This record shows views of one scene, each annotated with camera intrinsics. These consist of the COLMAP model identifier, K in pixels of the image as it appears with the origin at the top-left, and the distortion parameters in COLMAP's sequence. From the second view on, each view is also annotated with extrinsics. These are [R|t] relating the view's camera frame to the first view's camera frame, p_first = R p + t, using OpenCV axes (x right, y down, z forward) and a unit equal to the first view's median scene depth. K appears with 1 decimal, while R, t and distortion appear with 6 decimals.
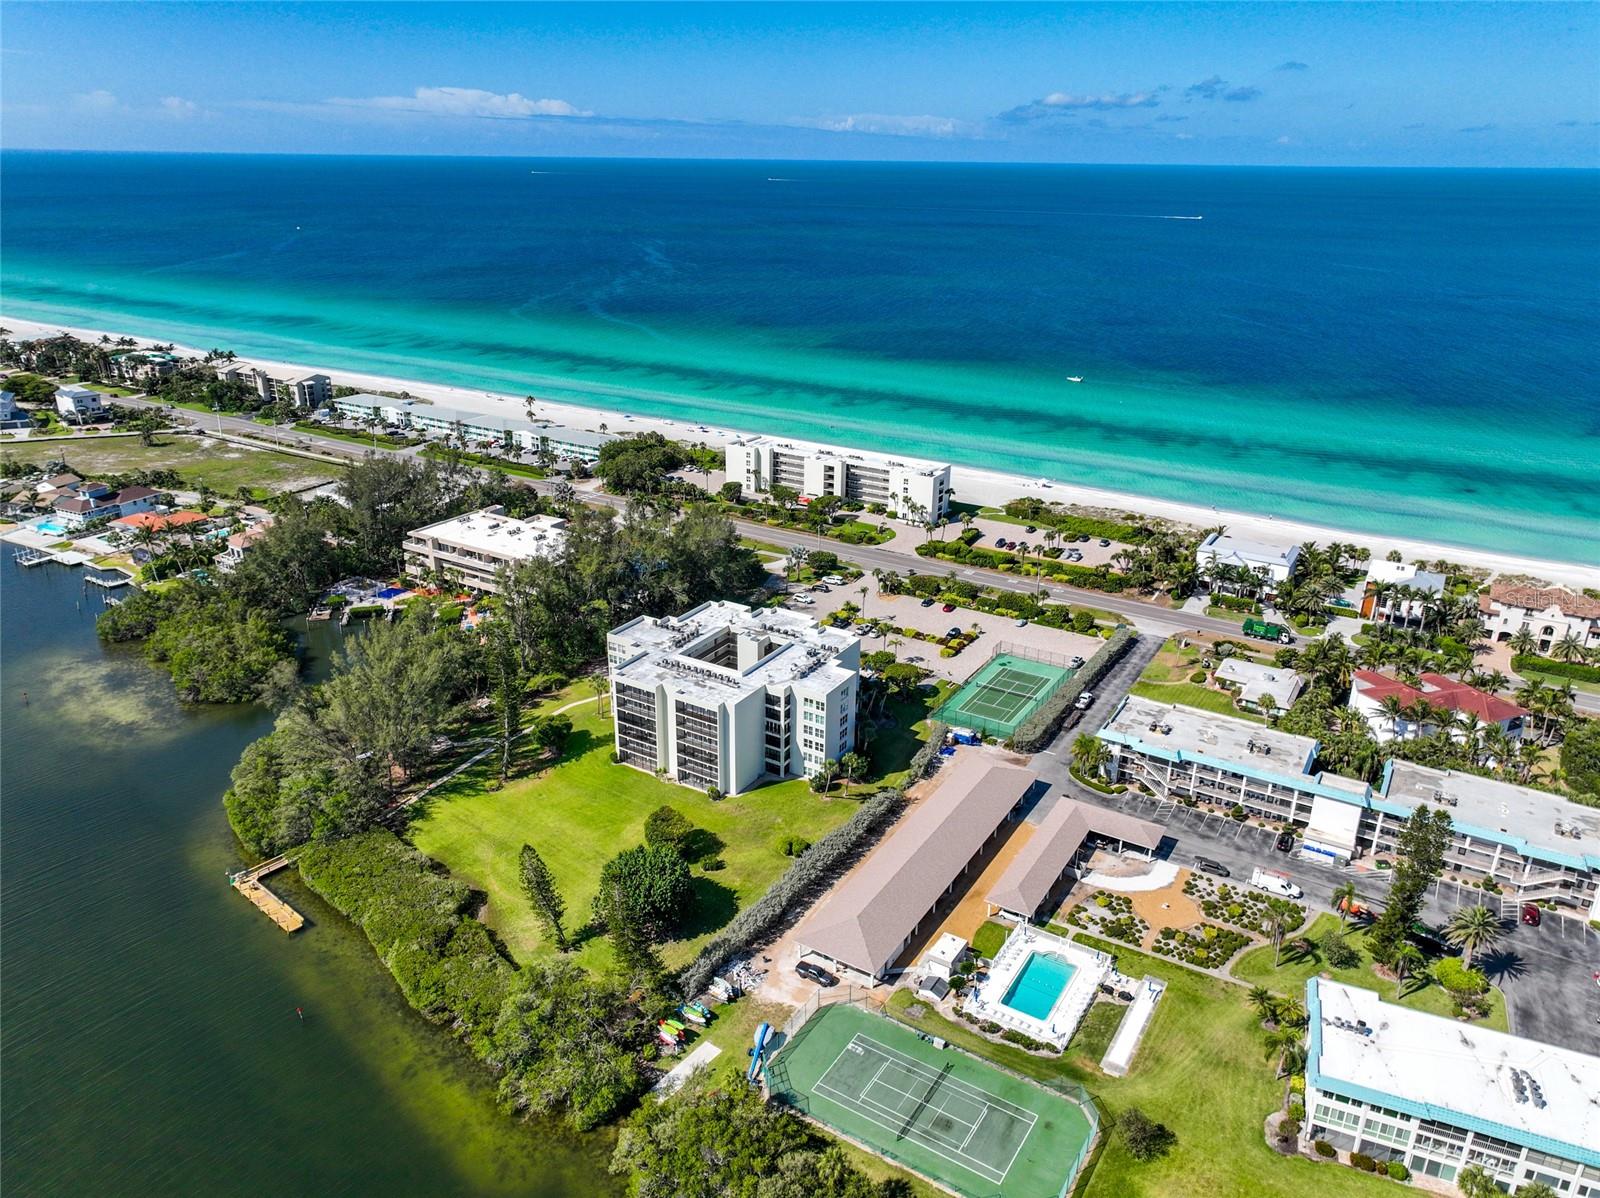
lens RADIAL K [[1123.3, 0, 800.0], [0, 1123.3, 599.0], [0, 0, 1]] dist [0.004591, -0.000867]
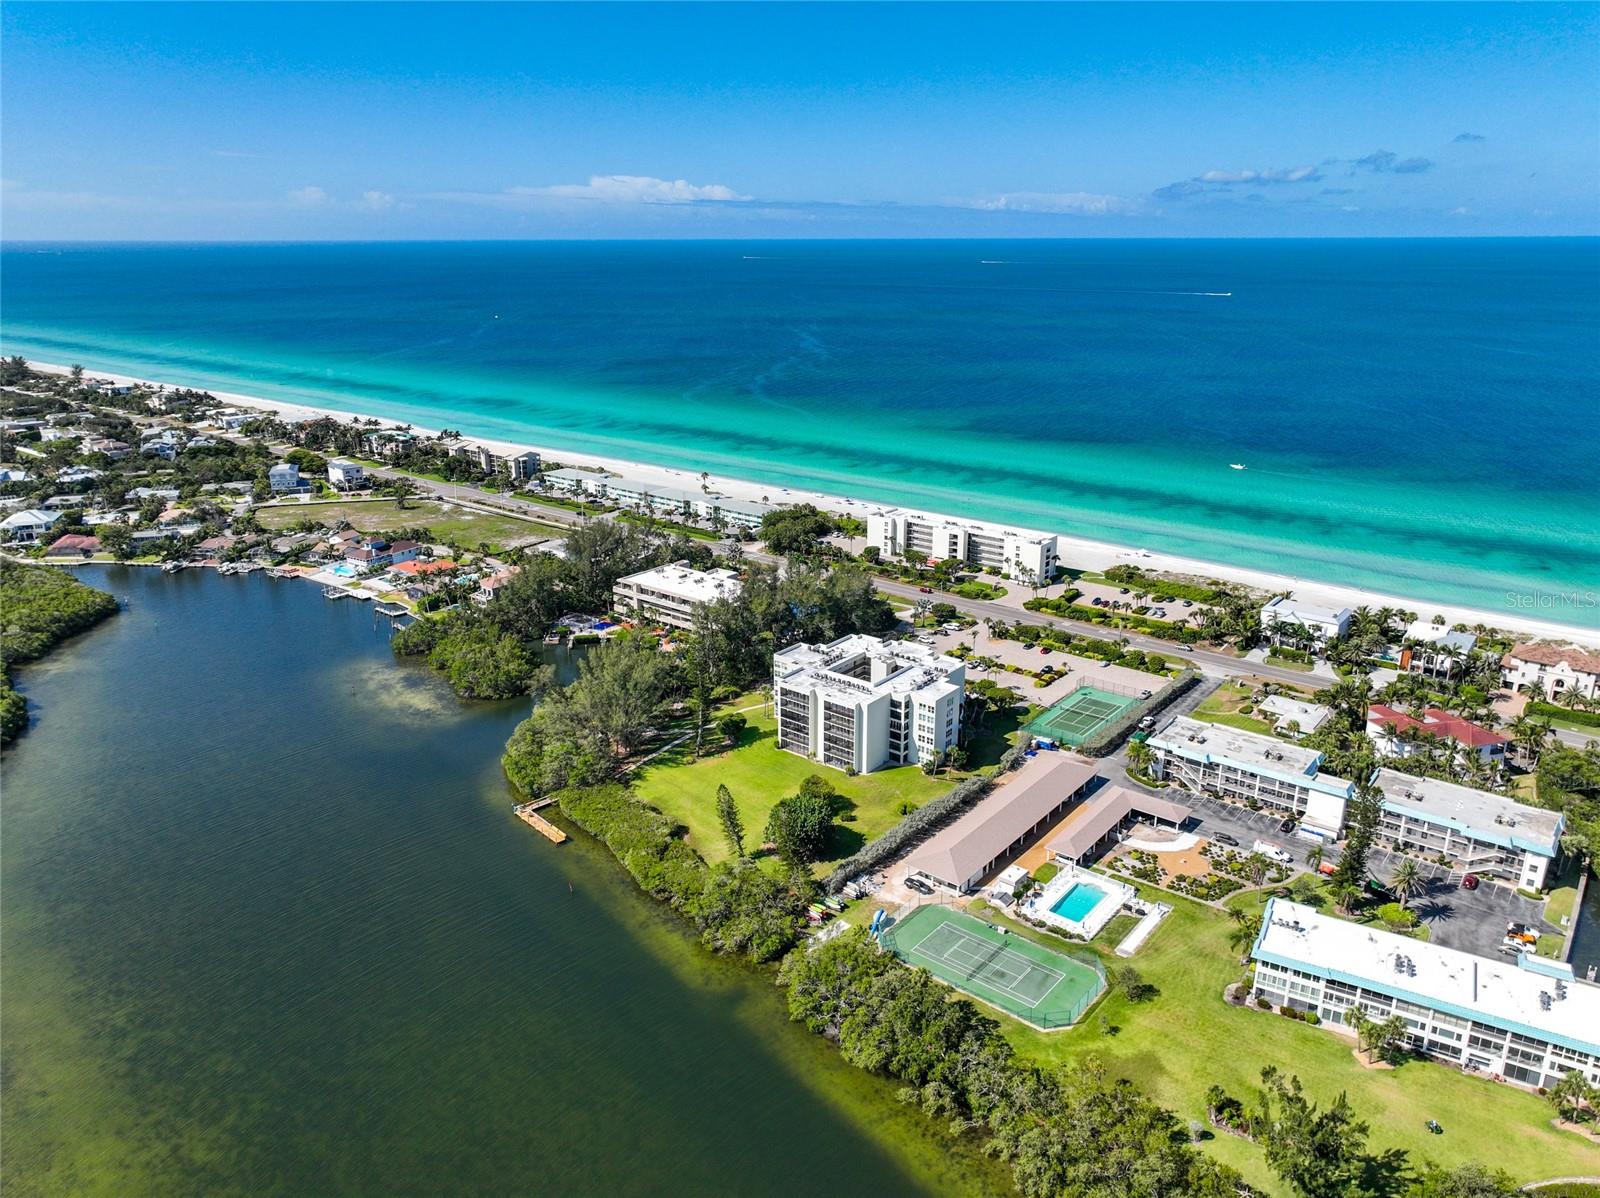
lens RADIAL K [[1131.5, 0, 801.3], [0, 1131.5, 561.2], [0, 0, 1]] dist [0.005634, 0.001269]
pose [[0.991903, 0.021289, -0.125200, 0.022307], [-0.033151, 0.995073, -0.093440, 0.037644], [0.122594, 0.096834, 0.987722, -0.279517]]
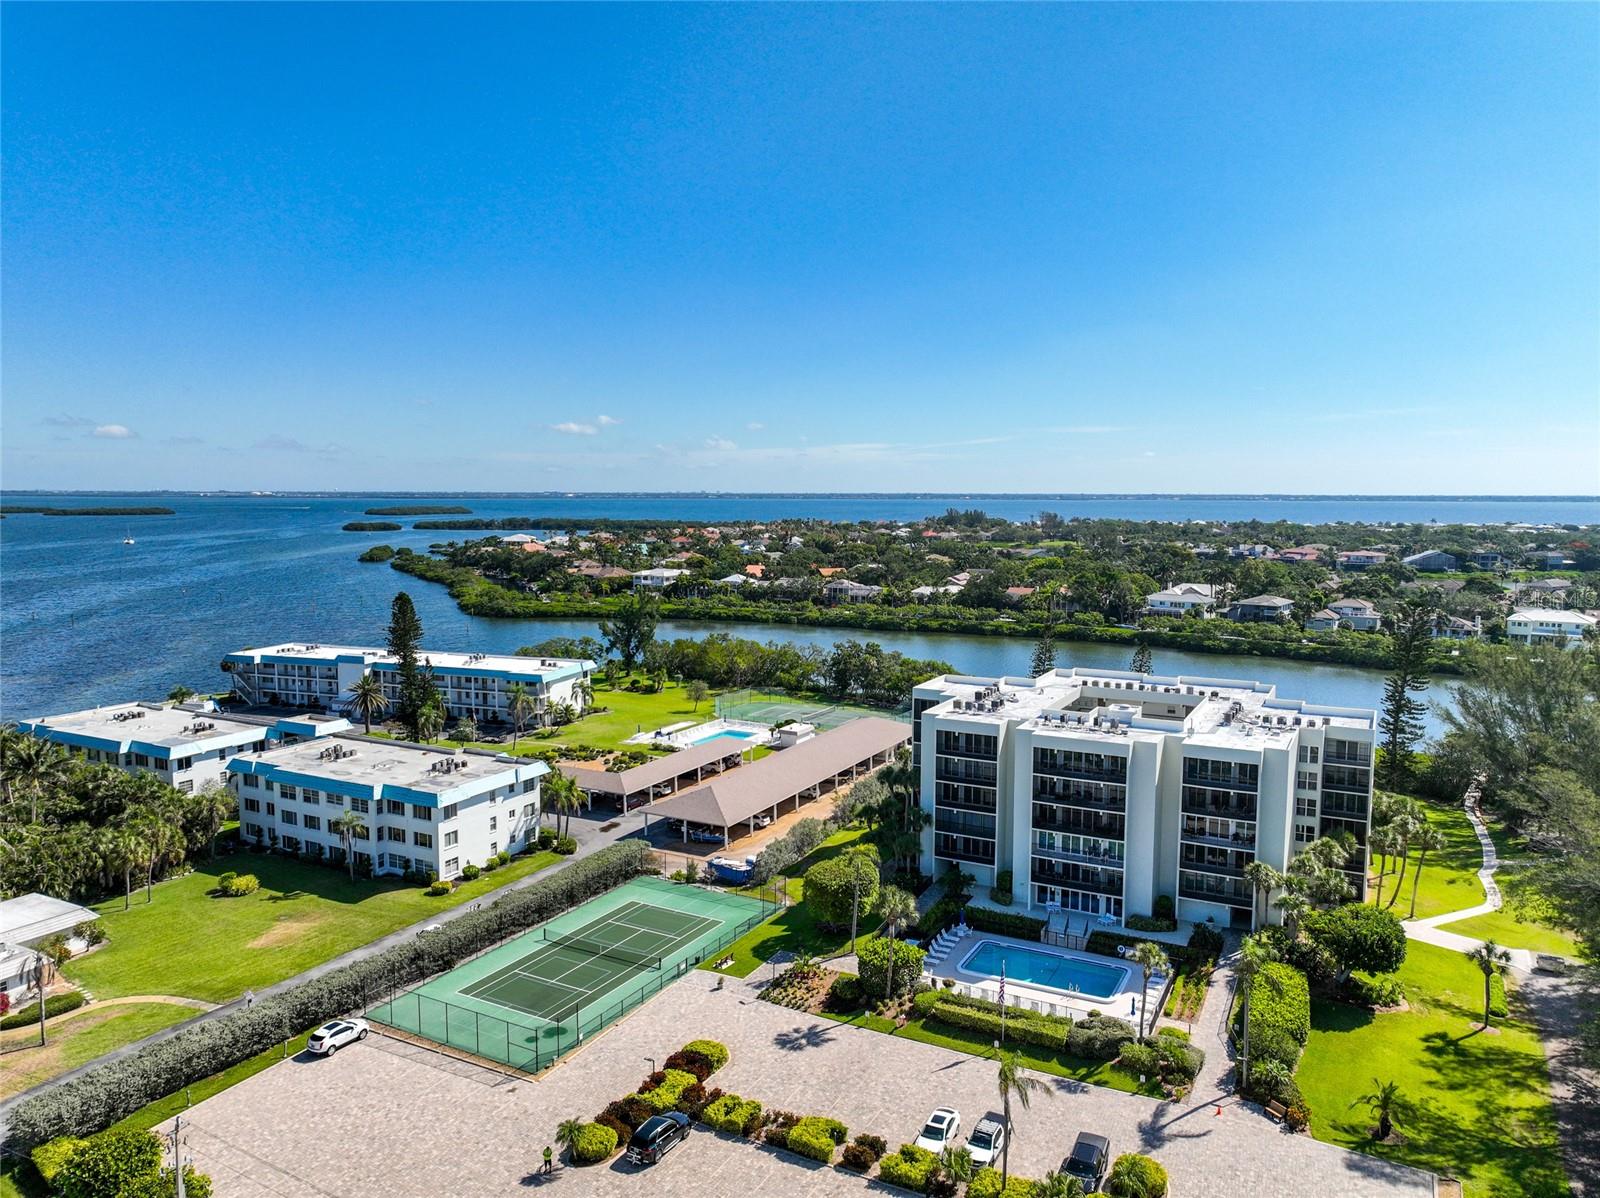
lens RADIAL K [[1126.1, 0, 798.5], [0, 1126.1, 594.0], [0, 0, 1]] dist [-0.003537, 0.016289]
pose [[-0.998087, -0.007511, -0.061371, 0.121566], [-0.034302, 0.893096, 0.448556, -0.216374], [0.051441, 0.449803, -0.891645, 1.205926]]
